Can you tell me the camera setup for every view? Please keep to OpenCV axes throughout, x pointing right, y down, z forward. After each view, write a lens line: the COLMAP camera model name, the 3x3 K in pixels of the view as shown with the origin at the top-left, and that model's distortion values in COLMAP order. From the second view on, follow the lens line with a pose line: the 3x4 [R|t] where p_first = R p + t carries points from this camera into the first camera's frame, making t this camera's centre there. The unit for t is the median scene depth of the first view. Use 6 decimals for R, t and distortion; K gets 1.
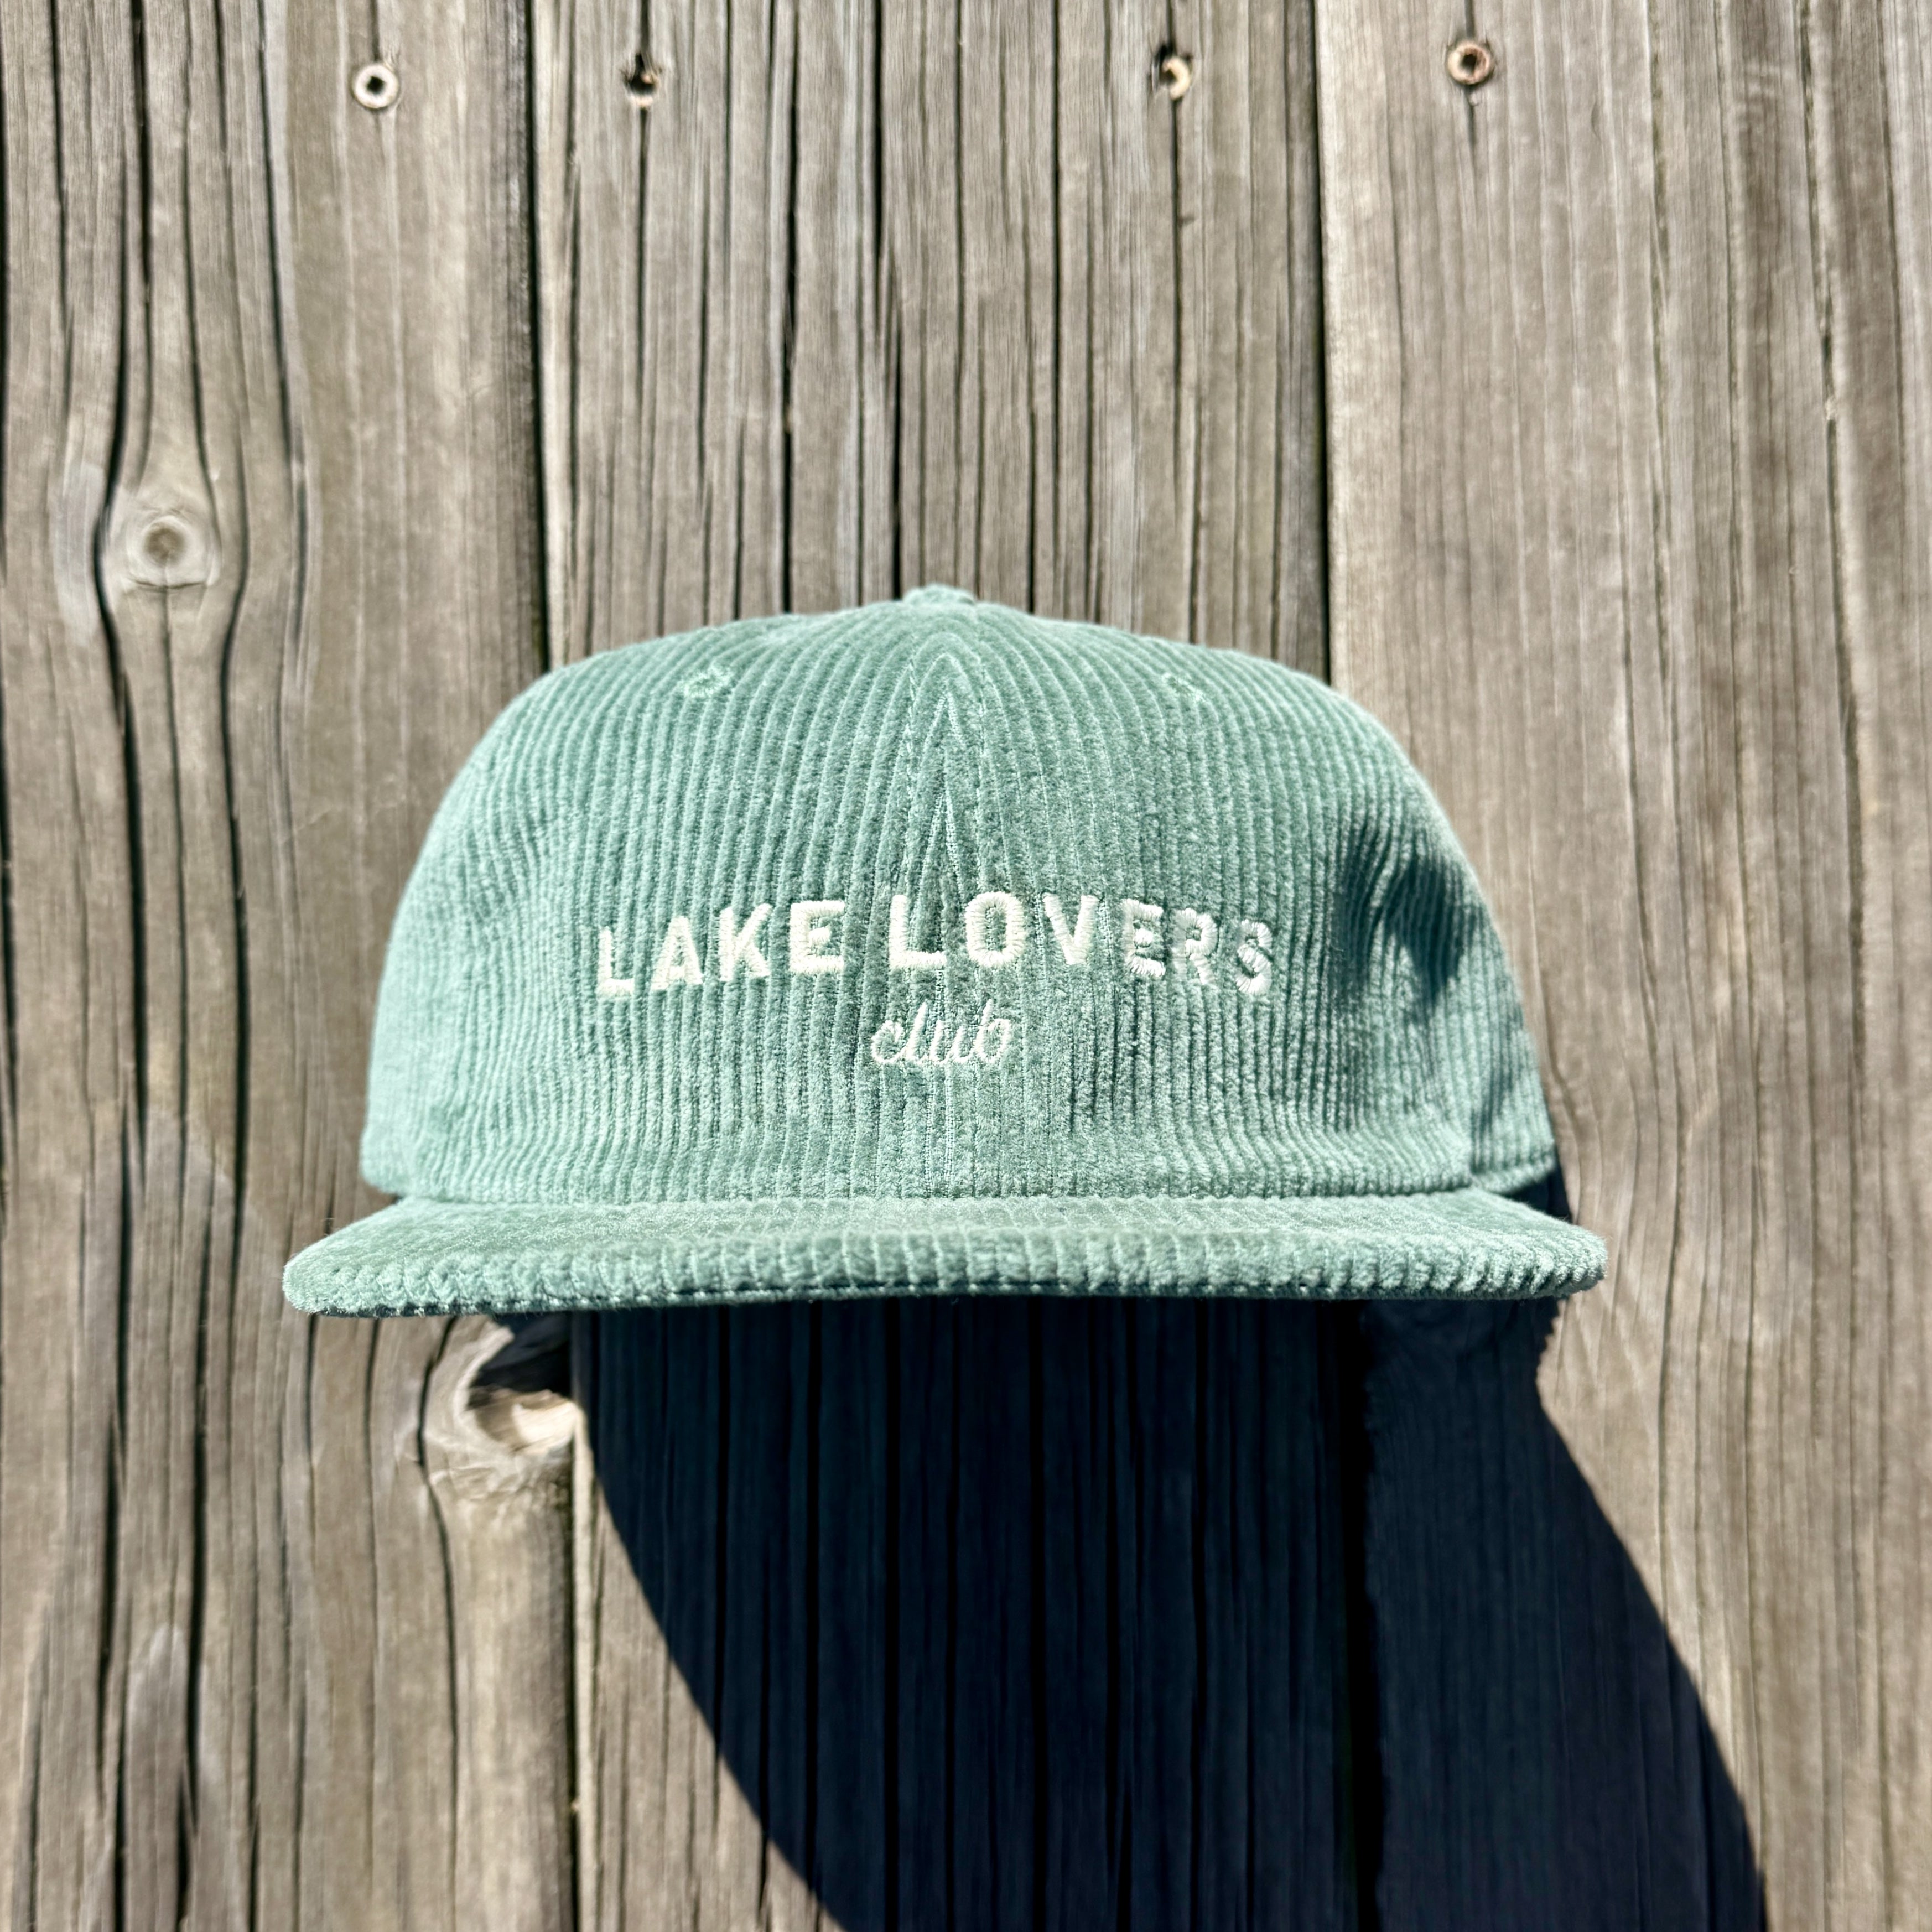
lens RADIAL K [[4133.0, 0, 966.0], [0, 4133.0, 966.0], [0, 0, 1]] dist [0.211200, -2.154386]
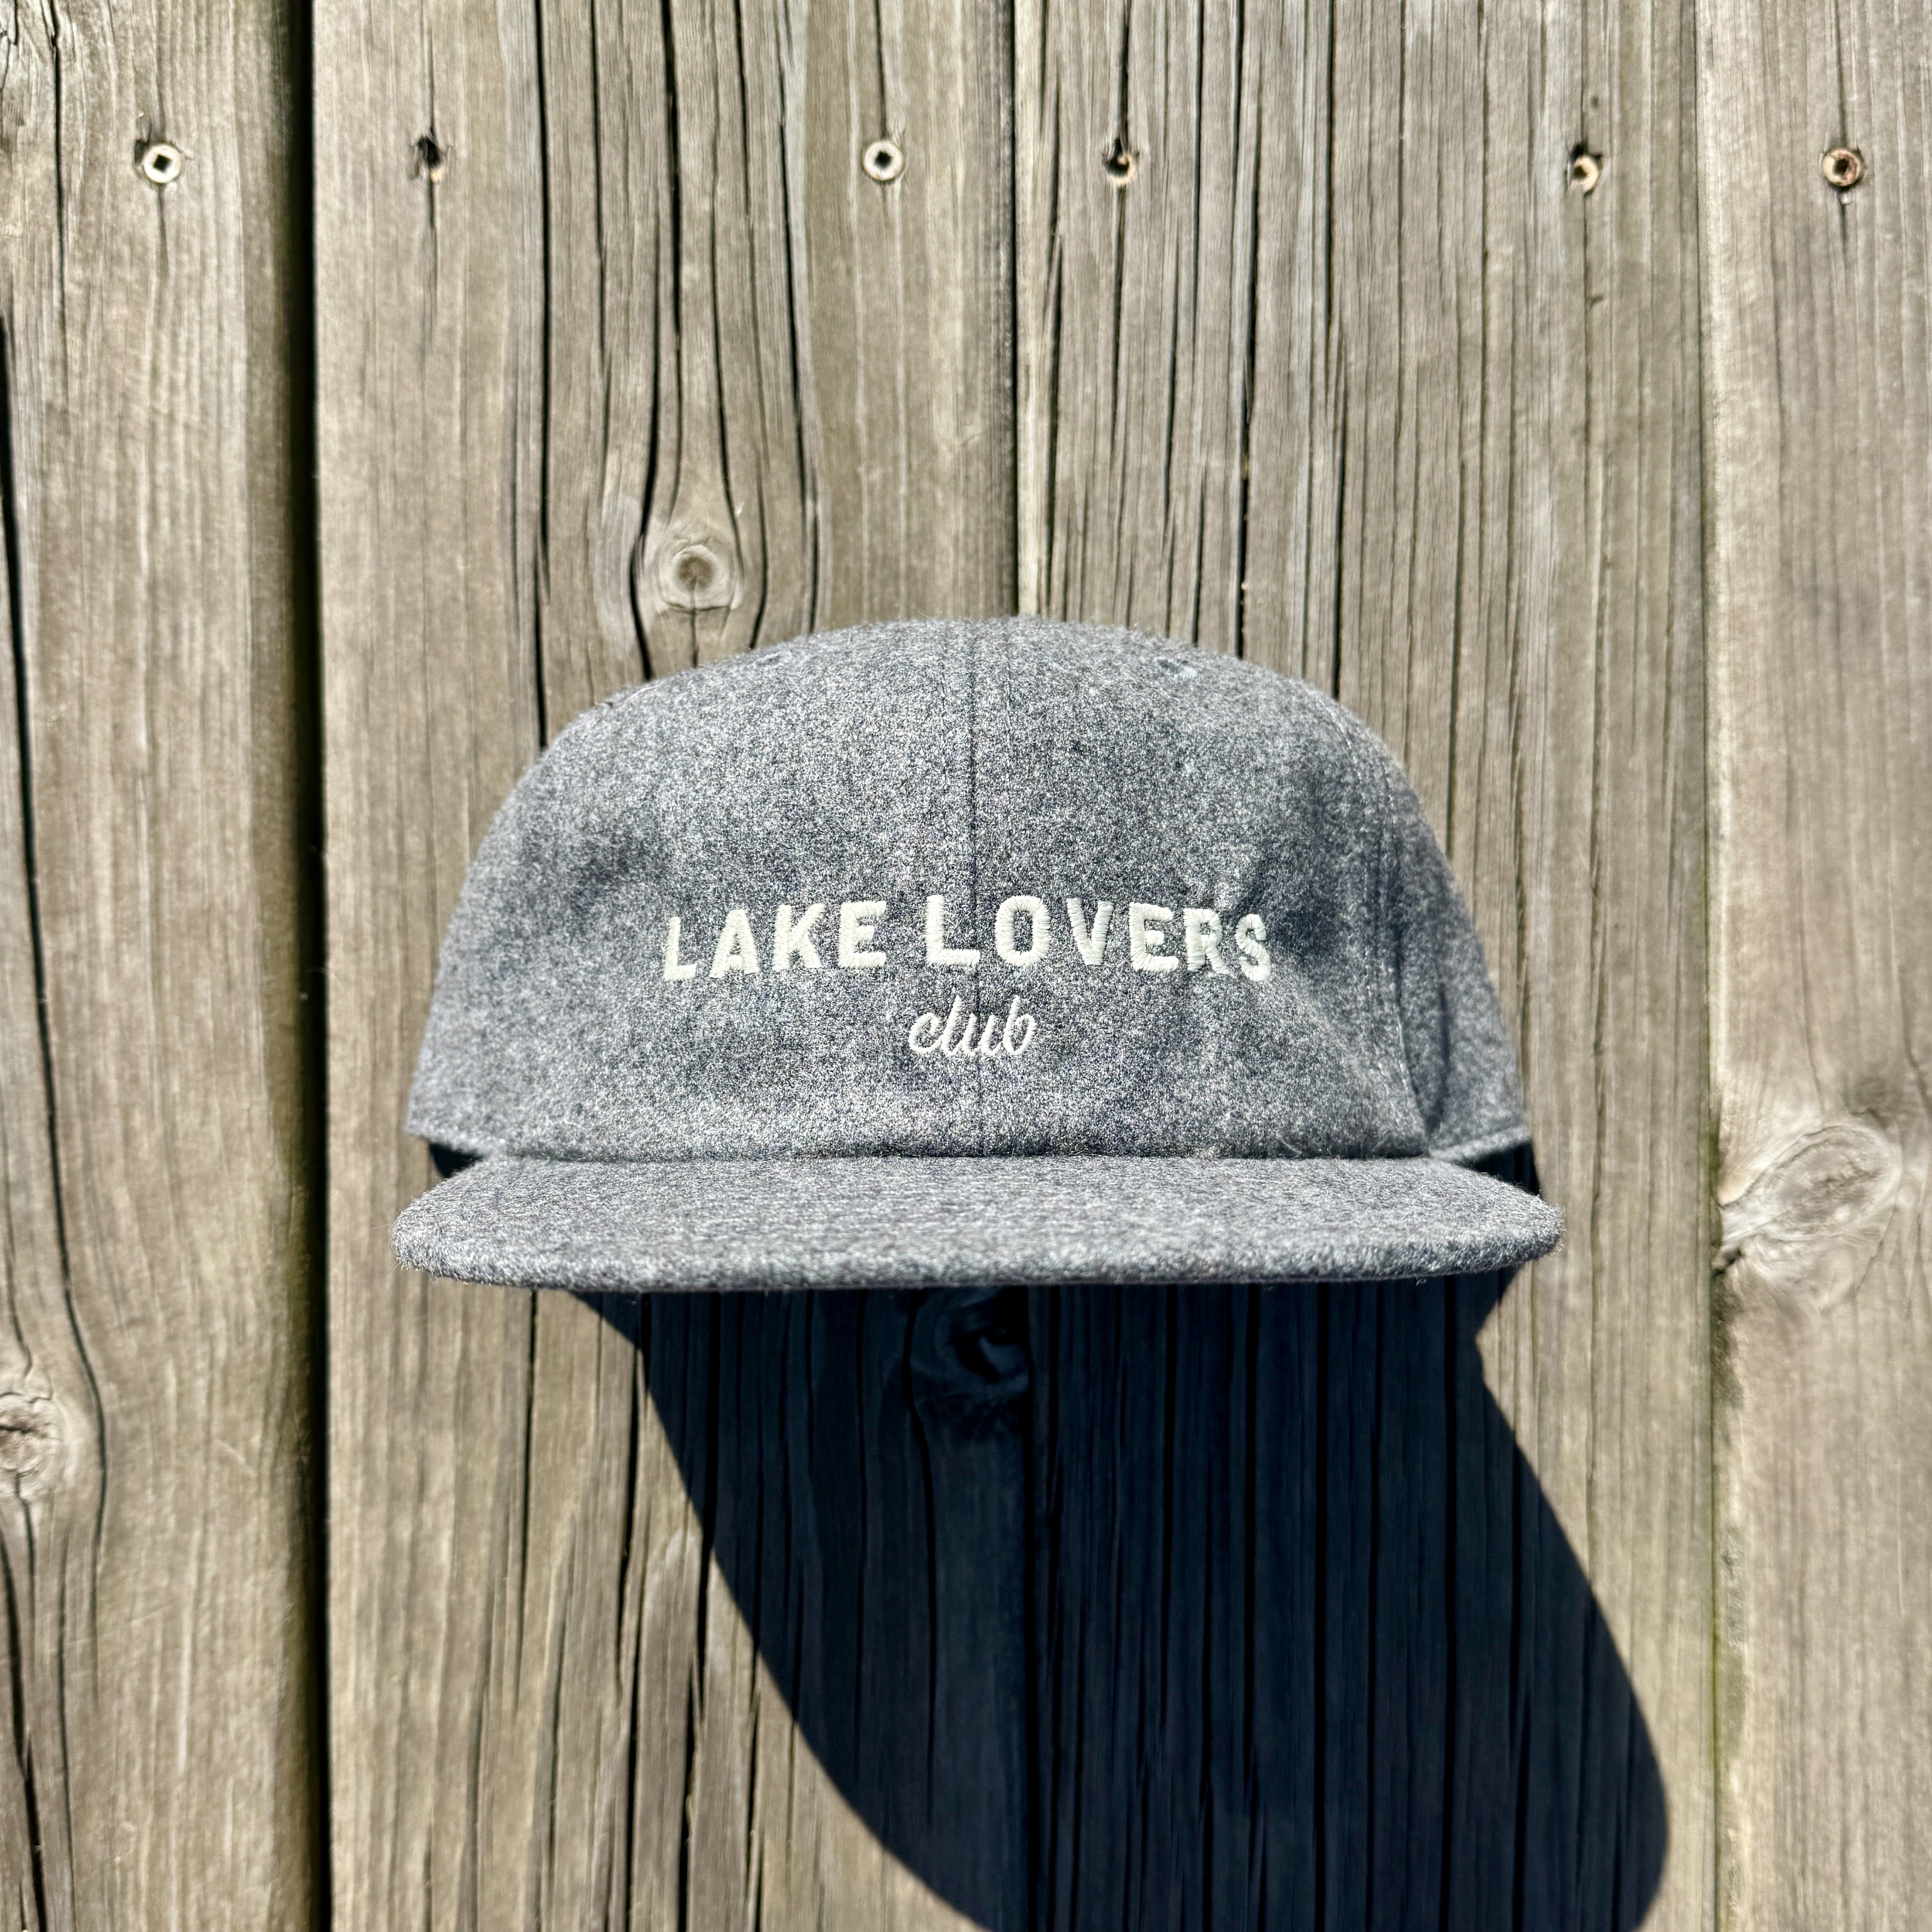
lens RADIAL K [[4133.0, 0, 966.0], [0, 4133.0, 966.0], [0, 0, 1]] dist [0.211200, -2.154386]
pose [[0.993182, 0.014446, -0.115680, 0.013400], [-0.014020, 0.999892, 0.004497, -0.000551], [0.115732, -0.002844, 0.993276, -0.120694]]
